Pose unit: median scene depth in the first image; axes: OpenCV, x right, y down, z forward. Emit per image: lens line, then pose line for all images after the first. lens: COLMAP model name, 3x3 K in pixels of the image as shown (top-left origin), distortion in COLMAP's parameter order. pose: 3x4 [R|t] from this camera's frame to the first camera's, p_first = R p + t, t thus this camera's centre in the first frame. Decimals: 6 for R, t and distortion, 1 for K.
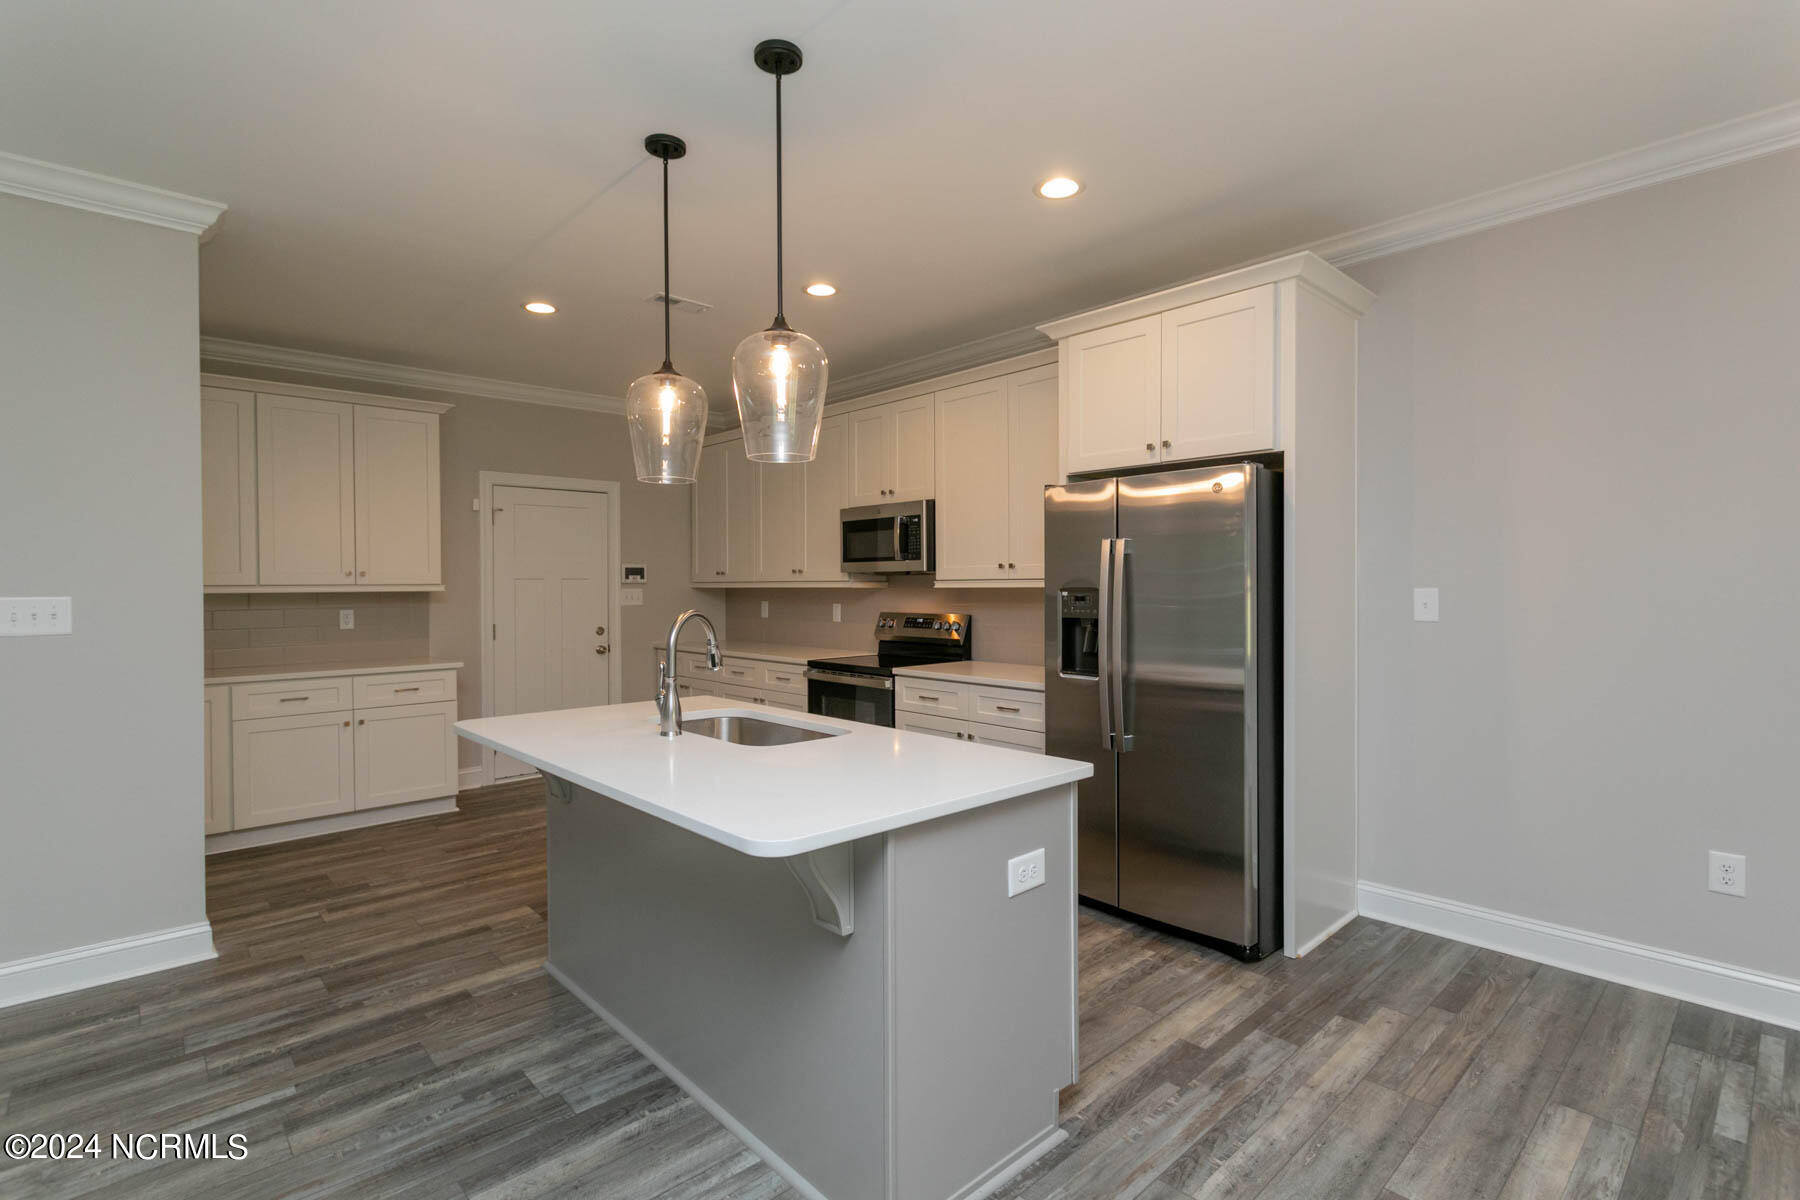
lens RADIAL K [[848.3, 0, 900.0], [0, 848.3, 600.0], [0, 0, 1]] dist [0.003462, 0.000223]
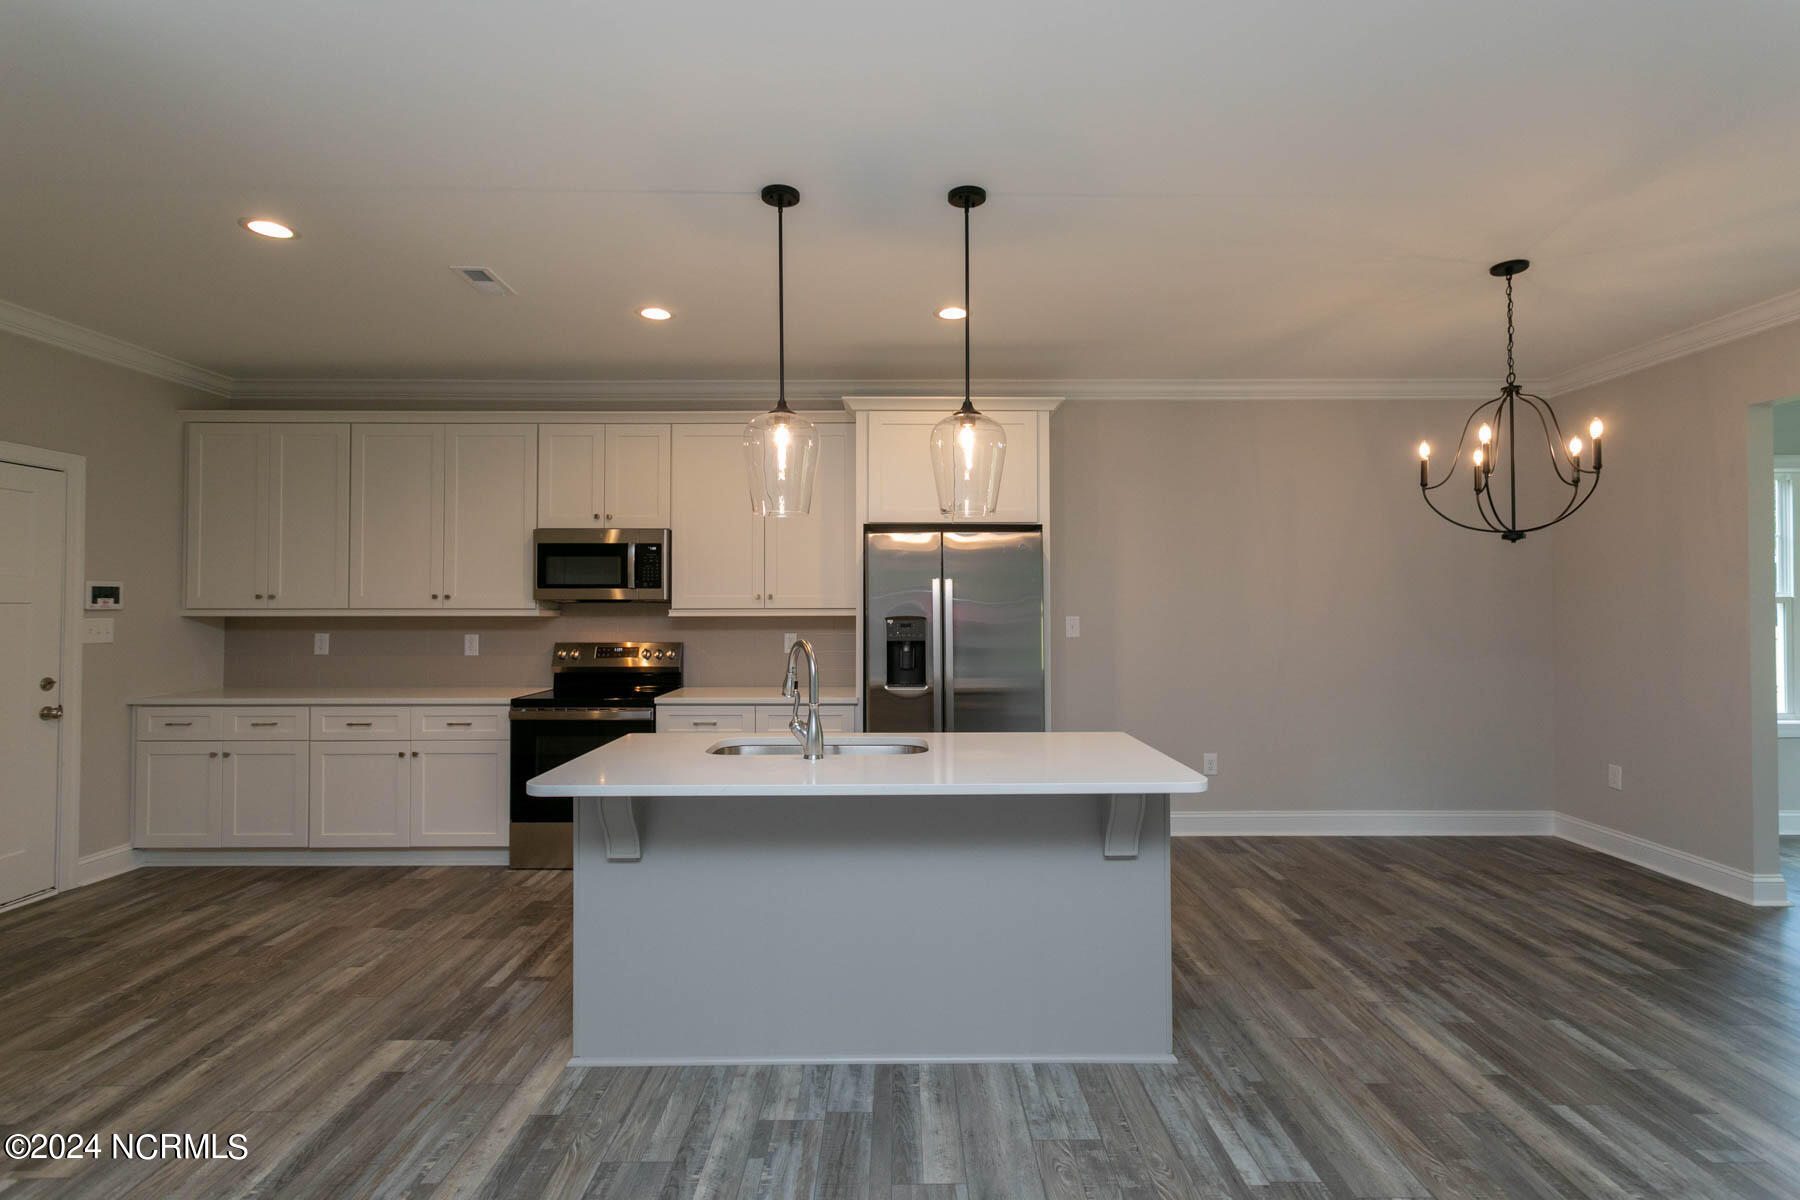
lens RADIAL K [[867.4, 0, 900.0], [0, 867.4, 600.0], [0, 0, 1]] dist [0.004632, 0.000722]
pose [[0.674814, 0.011432, 0.737899, -0.687003], [0.010127, 0.999642, -0.024748, -0.007027], [-0.737918, 0.024173, 0.674457, 0.129682]]
